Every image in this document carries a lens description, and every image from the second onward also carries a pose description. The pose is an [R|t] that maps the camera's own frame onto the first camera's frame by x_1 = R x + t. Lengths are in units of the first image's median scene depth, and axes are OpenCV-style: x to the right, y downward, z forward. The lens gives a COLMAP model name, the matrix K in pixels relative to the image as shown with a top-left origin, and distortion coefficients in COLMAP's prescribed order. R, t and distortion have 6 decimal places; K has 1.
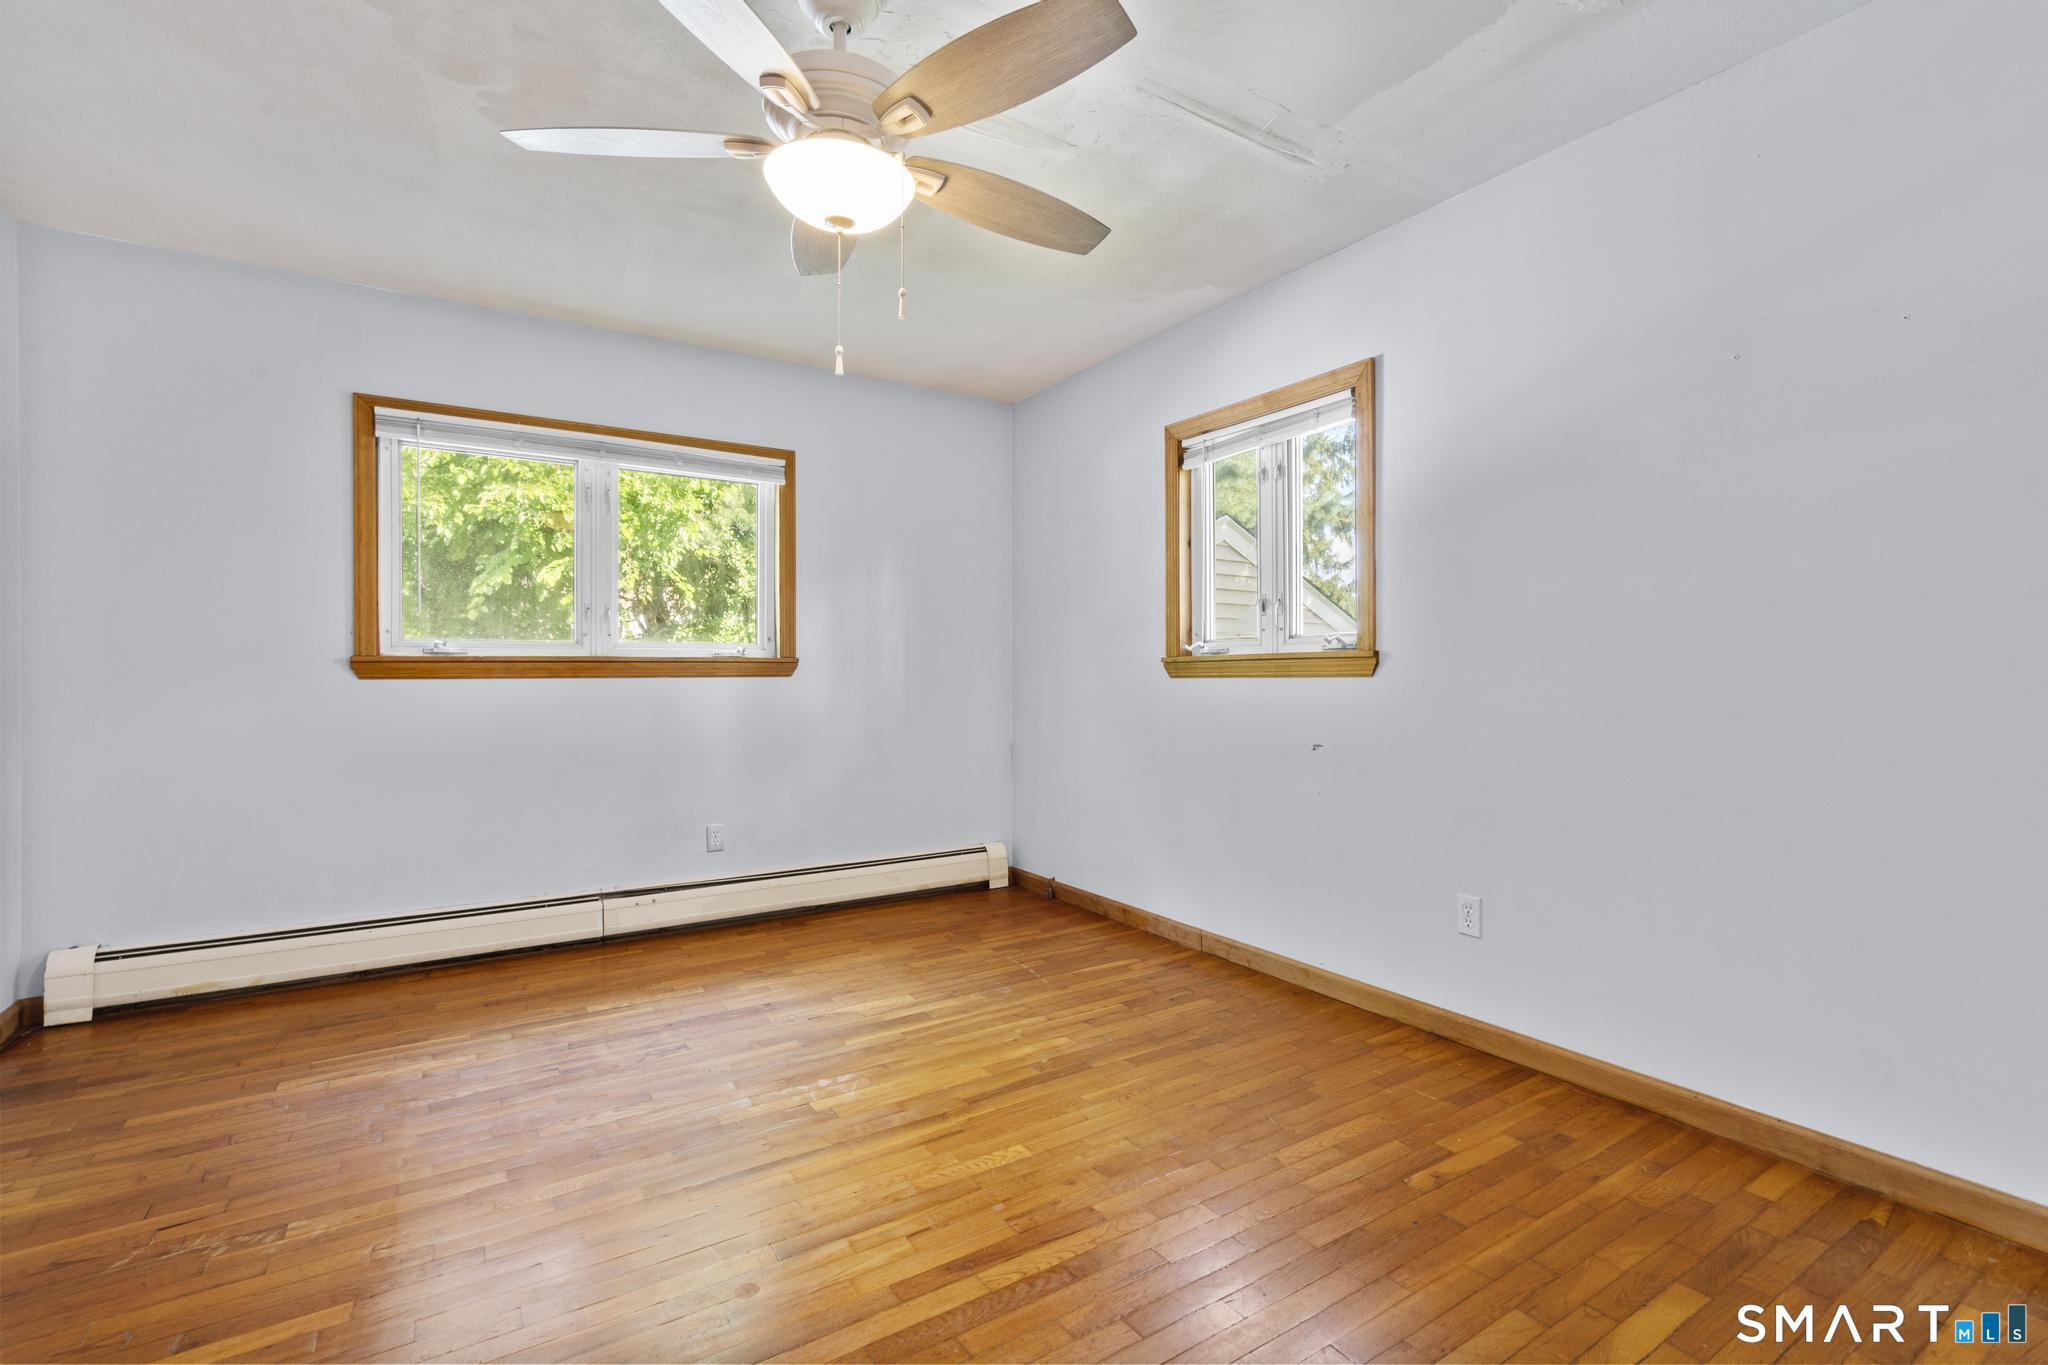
lens RADIAL K [[924.4, 0, 1031.3], [0, 924.4, 668.5], [0, 0, 1]] dist [-0.005507, 0.003512]
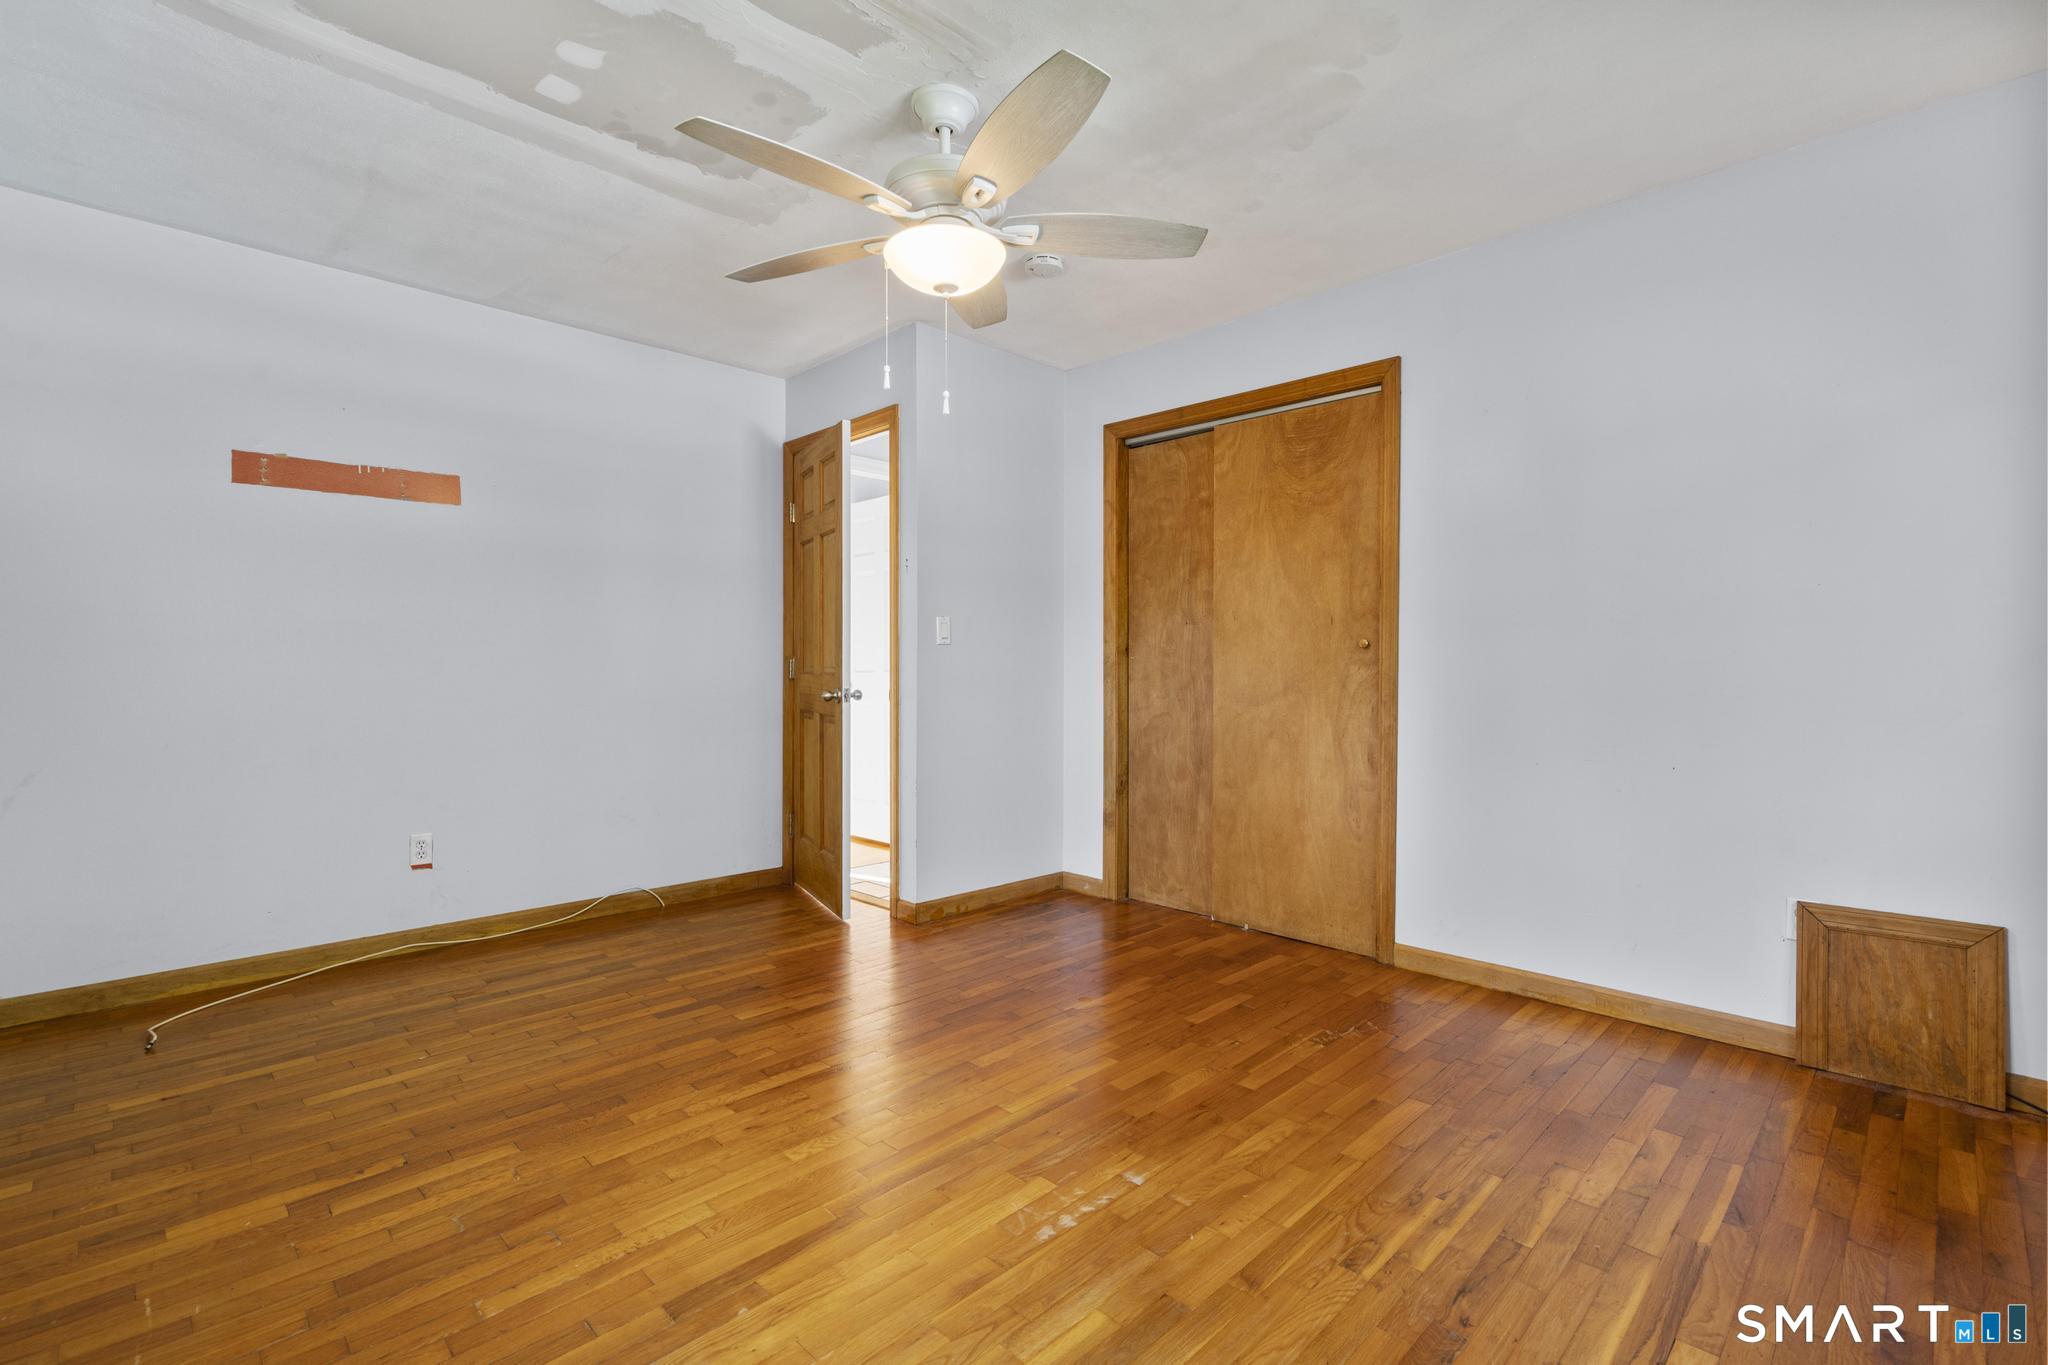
lens RADIAL K [[924.4, 0, 1031.4], [0, 924.4, 678.0], [0, 0, 1]] dist [-0.005507, 0.003512]
pose [[-0.978042, 0.004183, -0.208366, -0.037281], [0.002514, 0.999963, 0.008276, 0.011177], [0.208393, 0.007571, -0.978016, 1.346445]]
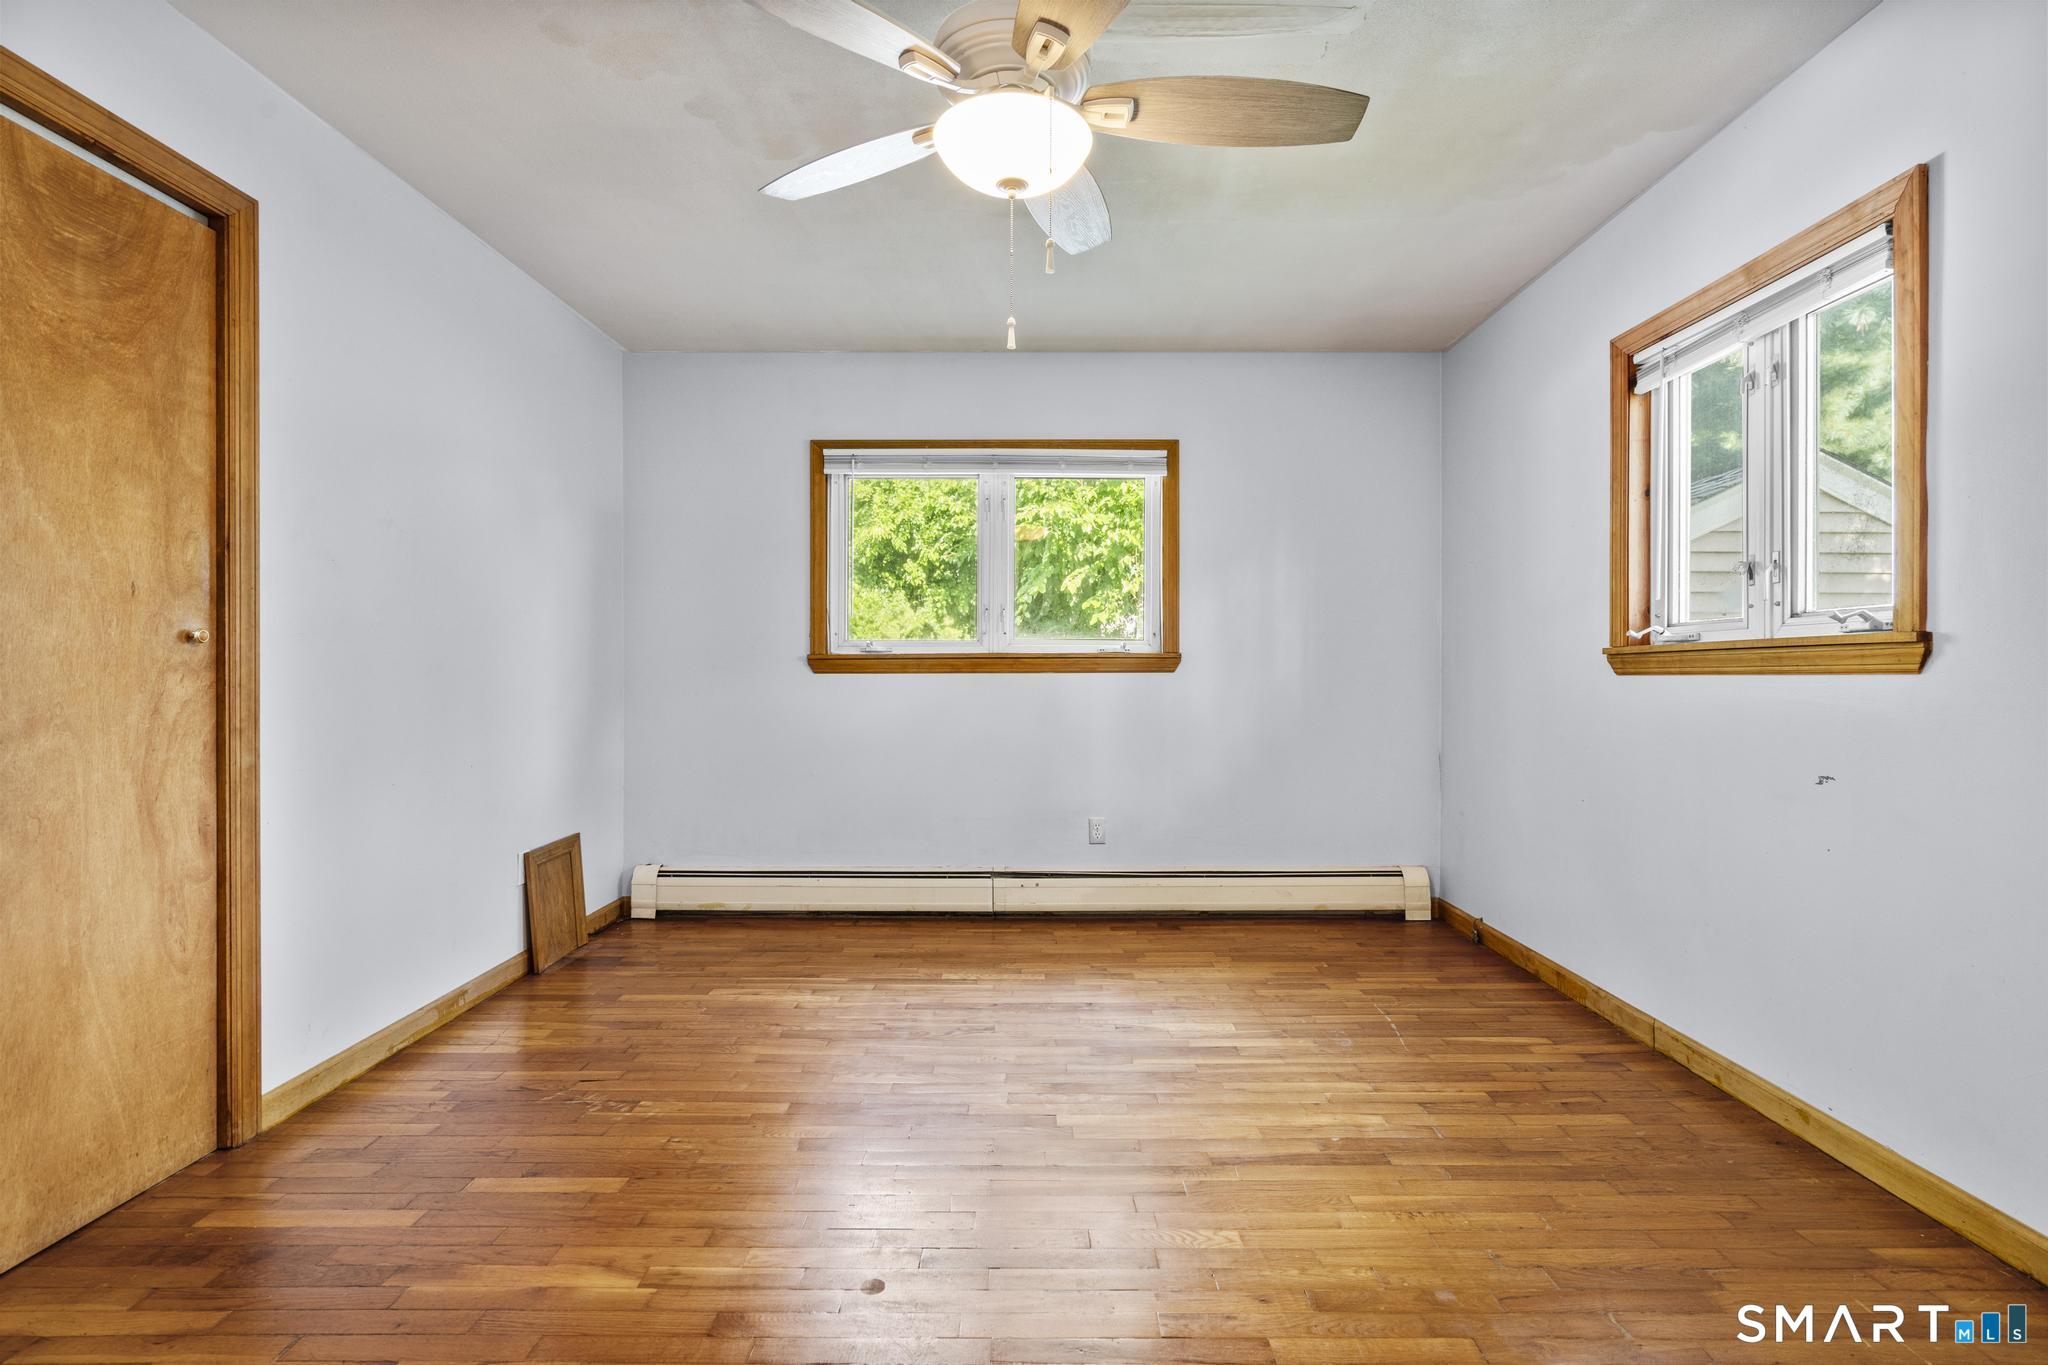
lens RADIAL K [[924.4, 0, 1032.9], [0, 924.4, 670.6], [0, 0, 1]] dist [-0.005507, 0.003512]
pose [[0.836879, 0.001087, -0.547387, 0.198603], [0.001726, 0.999988, 0.004625, 0.002859], [0.547386, -0.004815, 0.836867, 0.138550]]
